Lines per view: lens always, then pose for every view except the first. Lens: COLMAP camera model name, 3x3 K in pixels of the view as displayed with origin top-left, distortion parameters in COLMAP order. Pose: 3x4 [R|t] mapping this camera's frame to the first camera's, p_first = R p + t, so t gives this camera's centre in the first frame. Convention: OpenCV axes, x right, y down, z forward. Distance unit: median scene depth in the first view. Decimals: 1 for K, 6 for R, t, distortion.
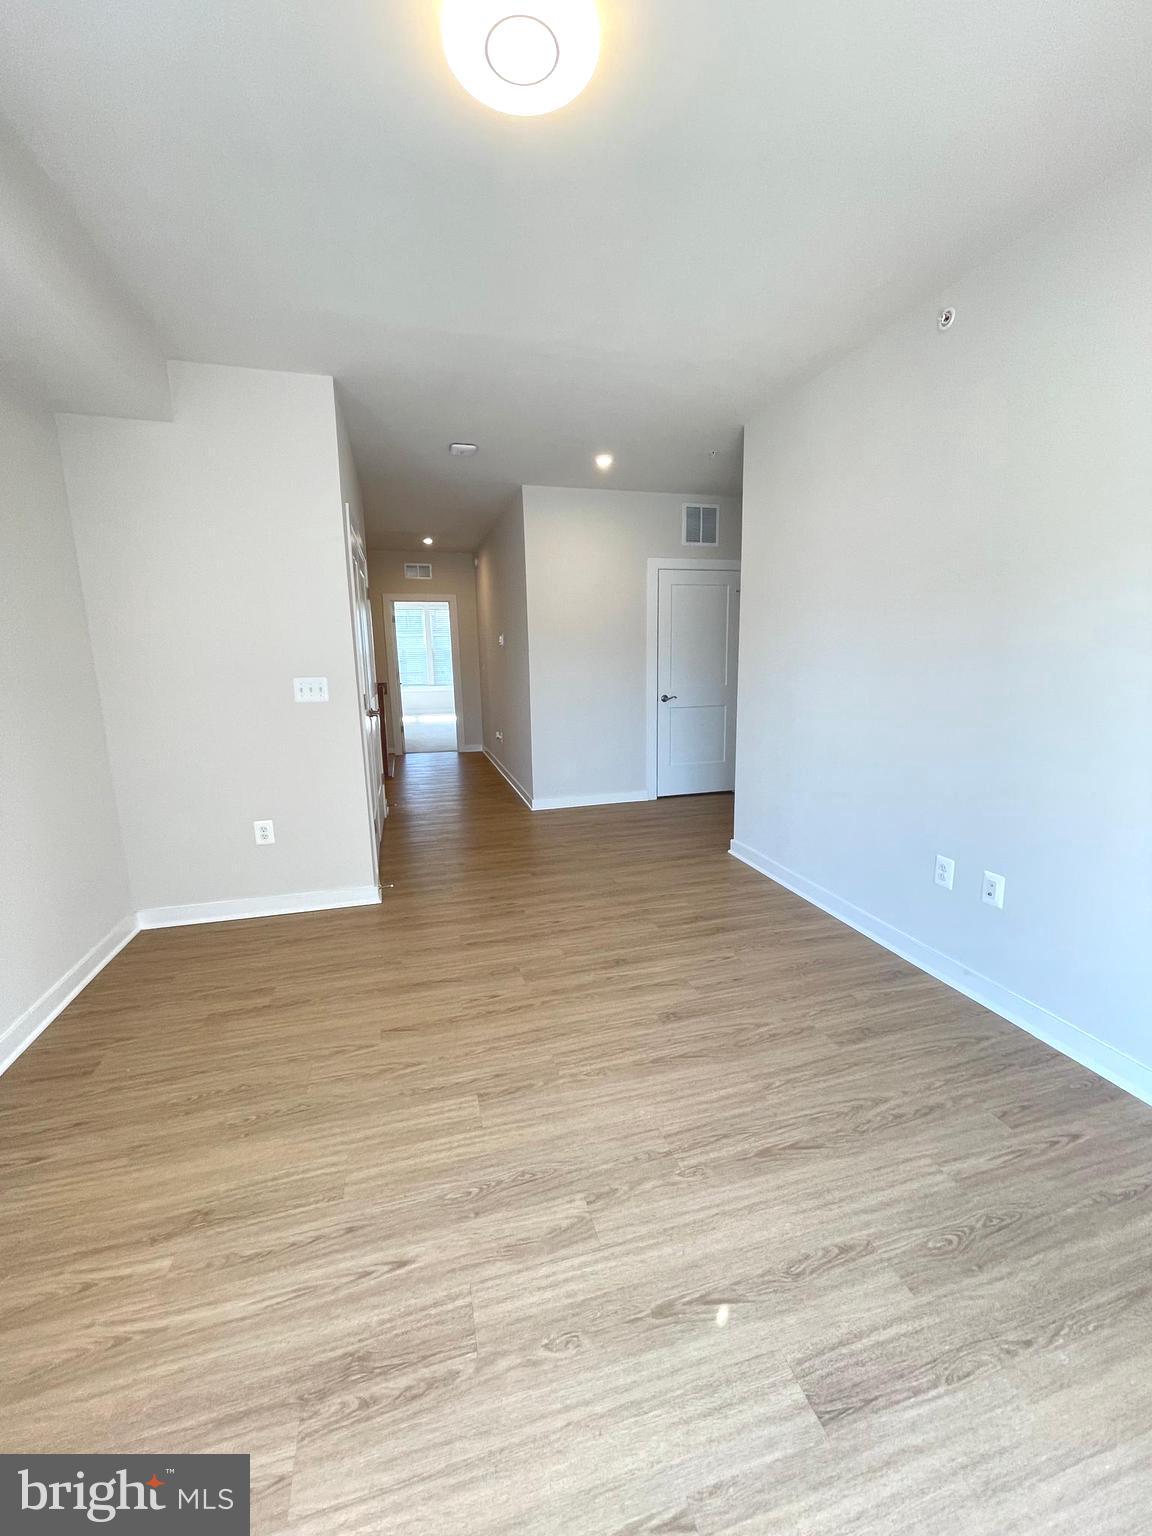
lens RADIAL K [[617.2, 0, 577.5], [0, 617.2, 764.9], [0, 0, 1]] dist [-0.003057, -0.000427]
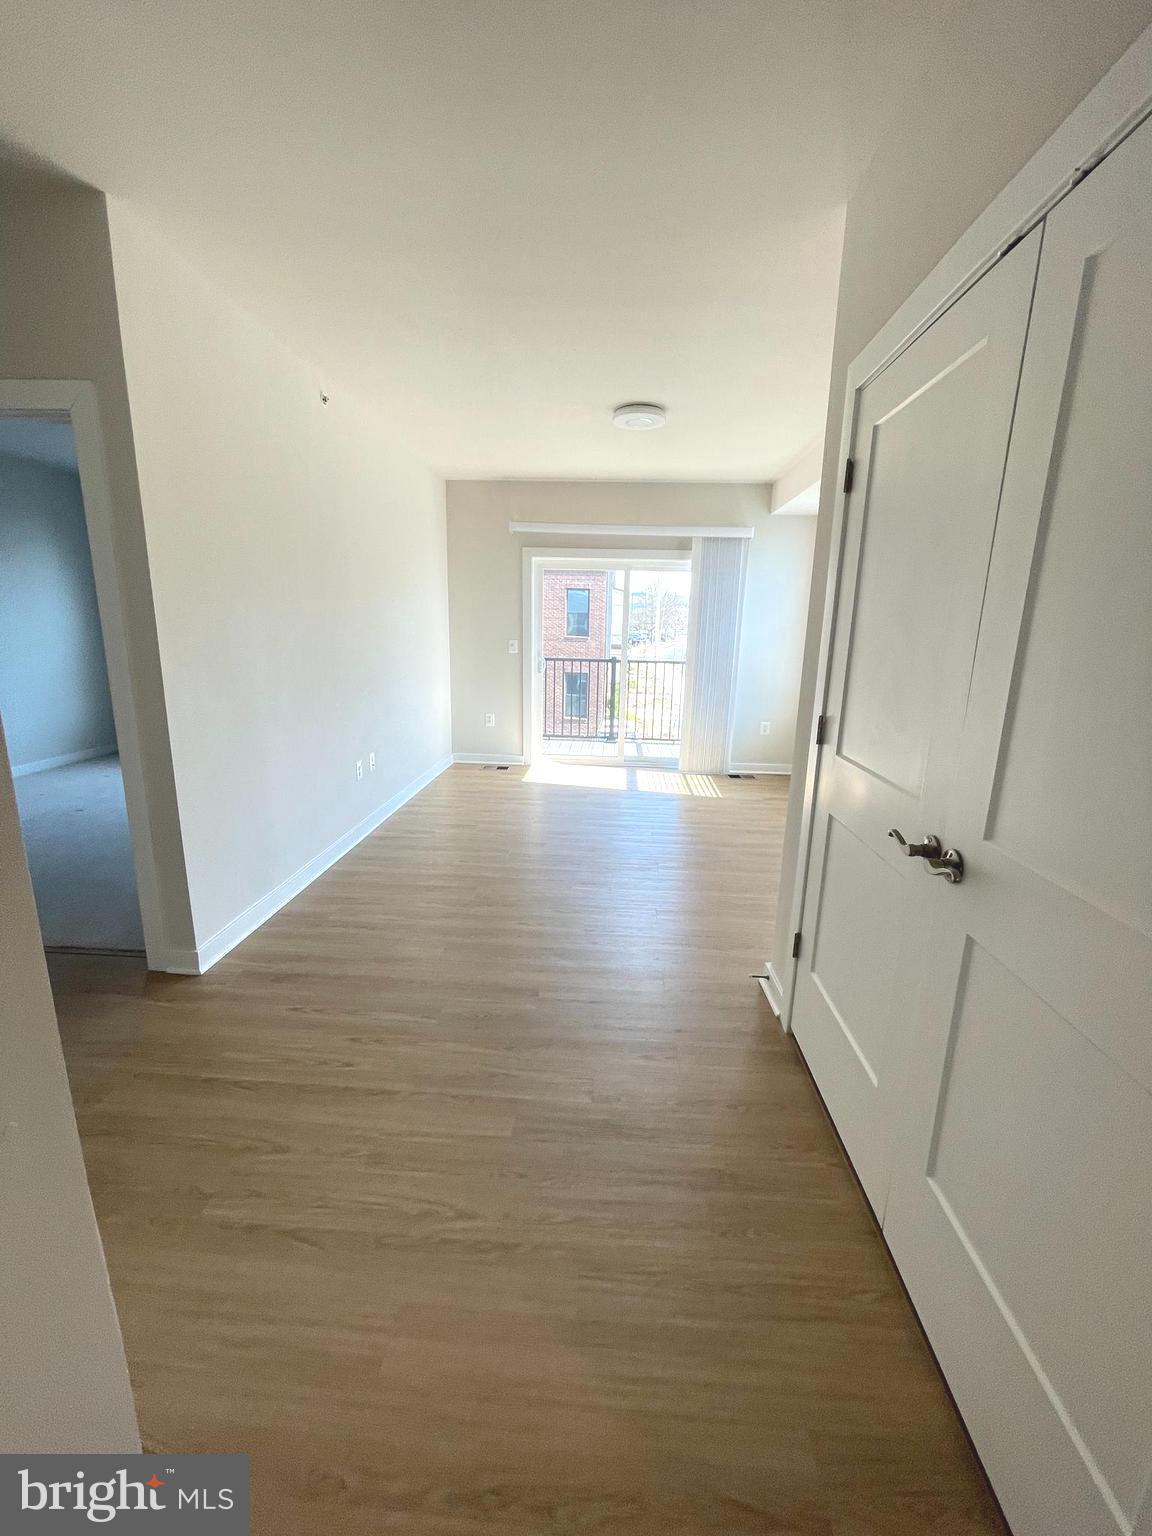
lens RADIAL K [[617.2, 0, 576.8], [0, 617.2, 758.4], [0, 0, 1]] dist [-0.003057, -0.000427]
pose [[-0.945759, -0.071006, 0.317015, -0.494276], [0.052258, 0.929862, 0.364177, -0.454959], [-0.320639, 0.360991, -0.875715, 2.466433]]
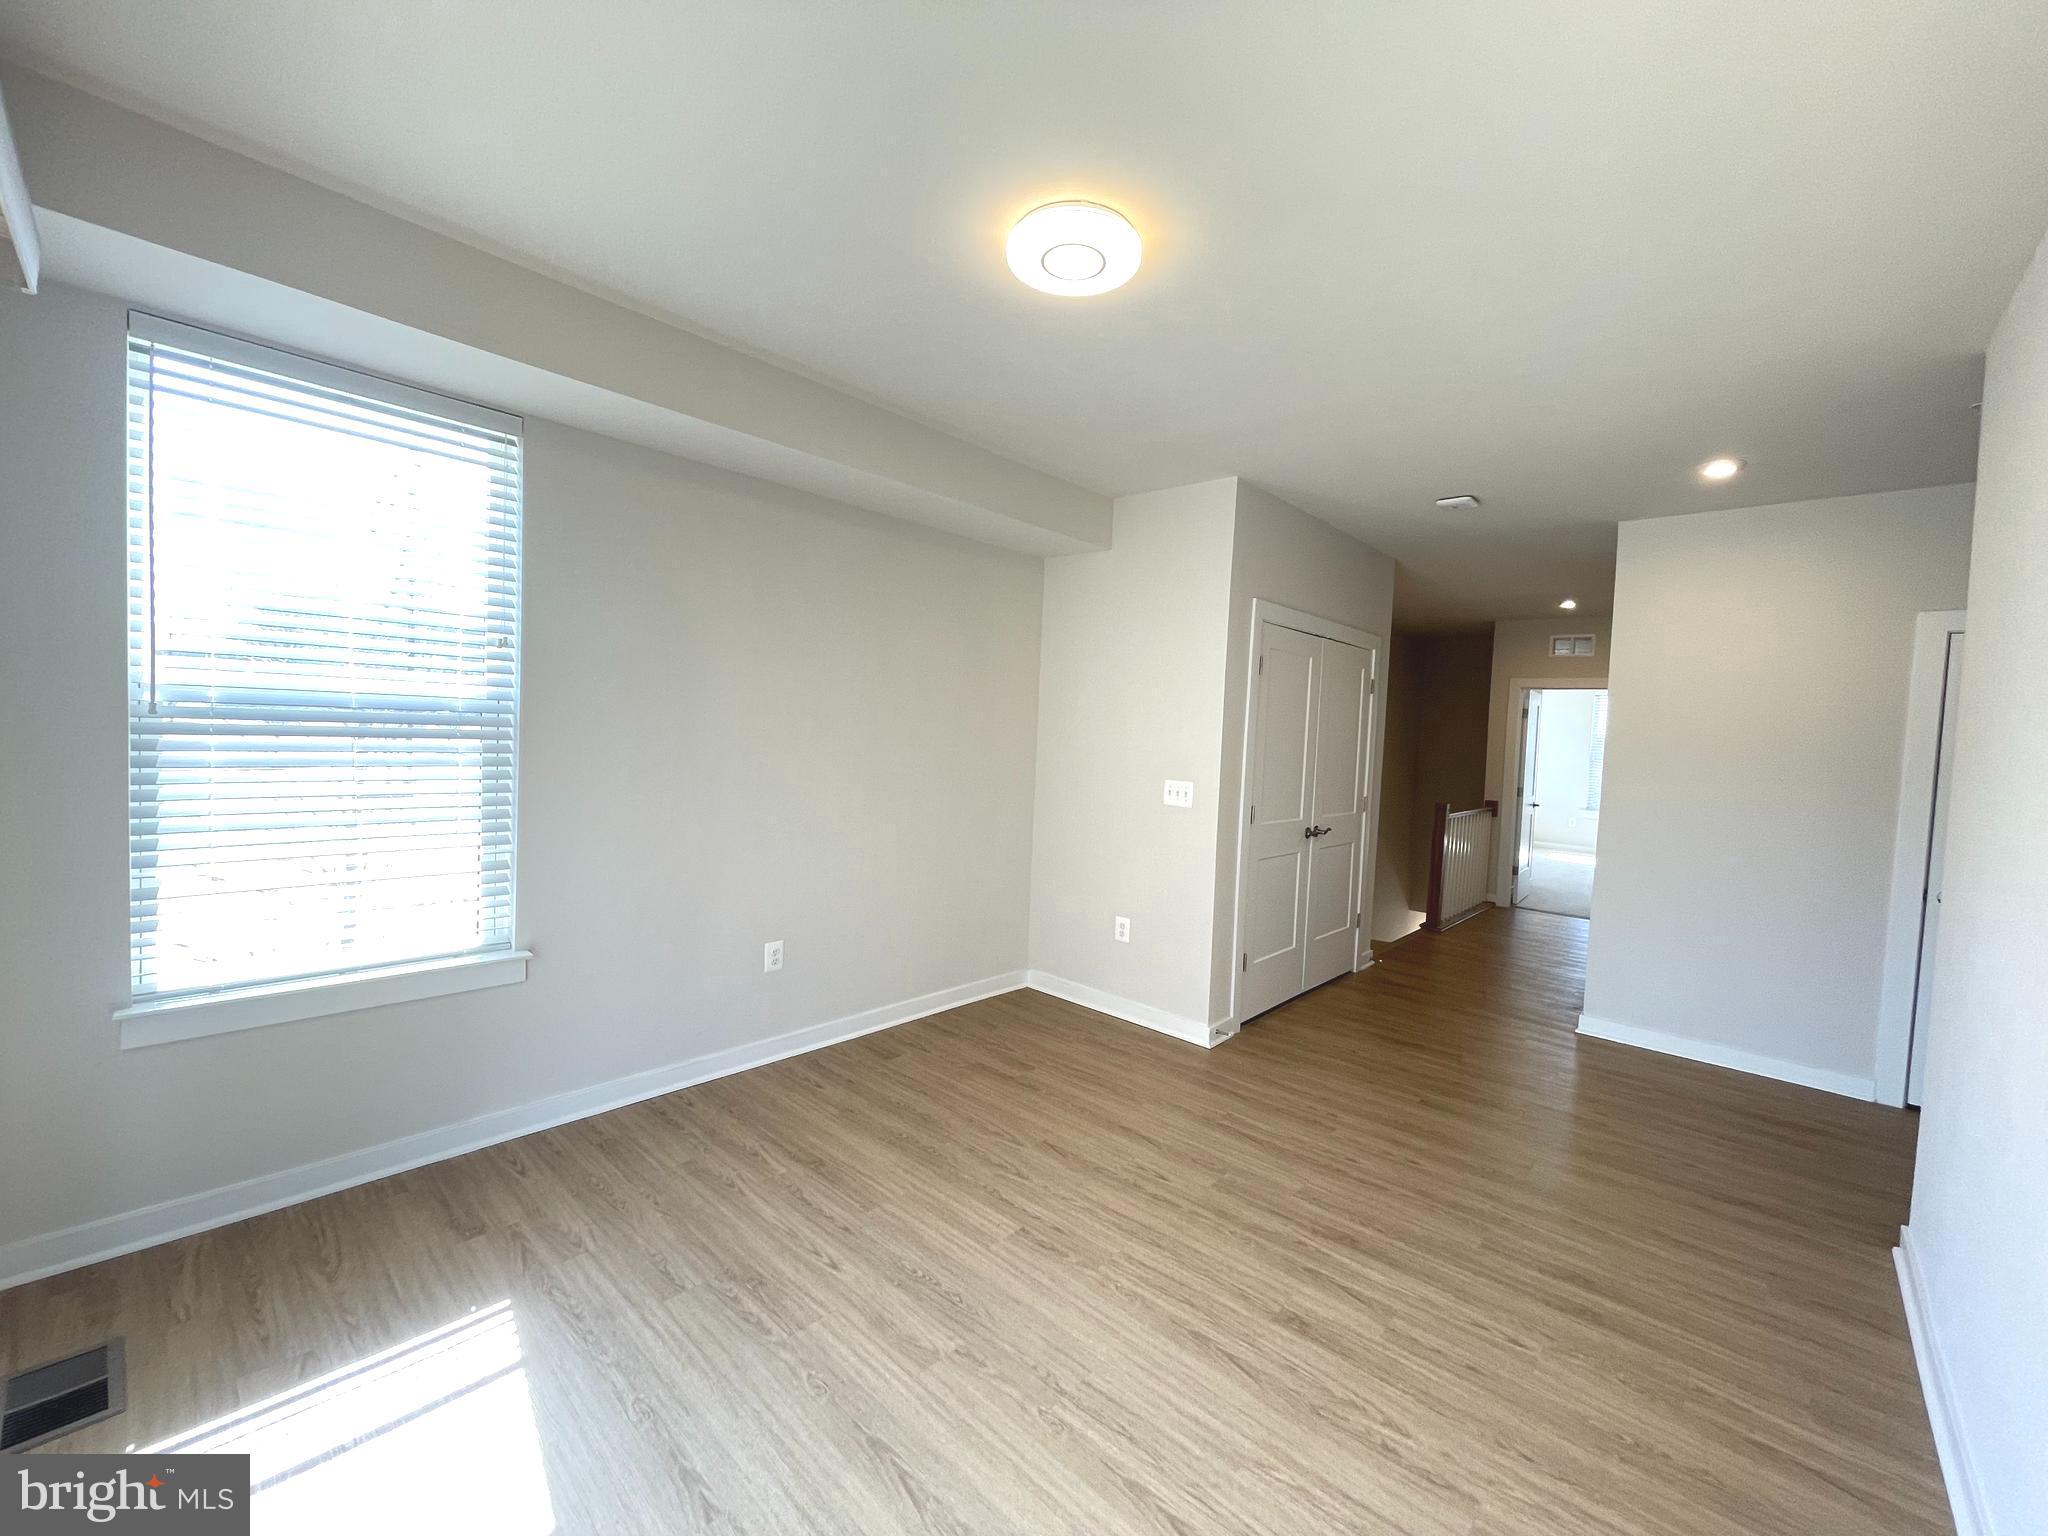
lens RADIAL K [[822.9, 0, 1016.2], [0, 822.9, 766.5], [0, 0, 1]] dist [-0.003057, -0.000427]
pose [[0.520815, 0.078983, -0.850008, 0.729053], [-0.204862, 0.978178, -0.034630, -0.096221], [0.828724, 0.192170, 0.525630, 0.165432]]
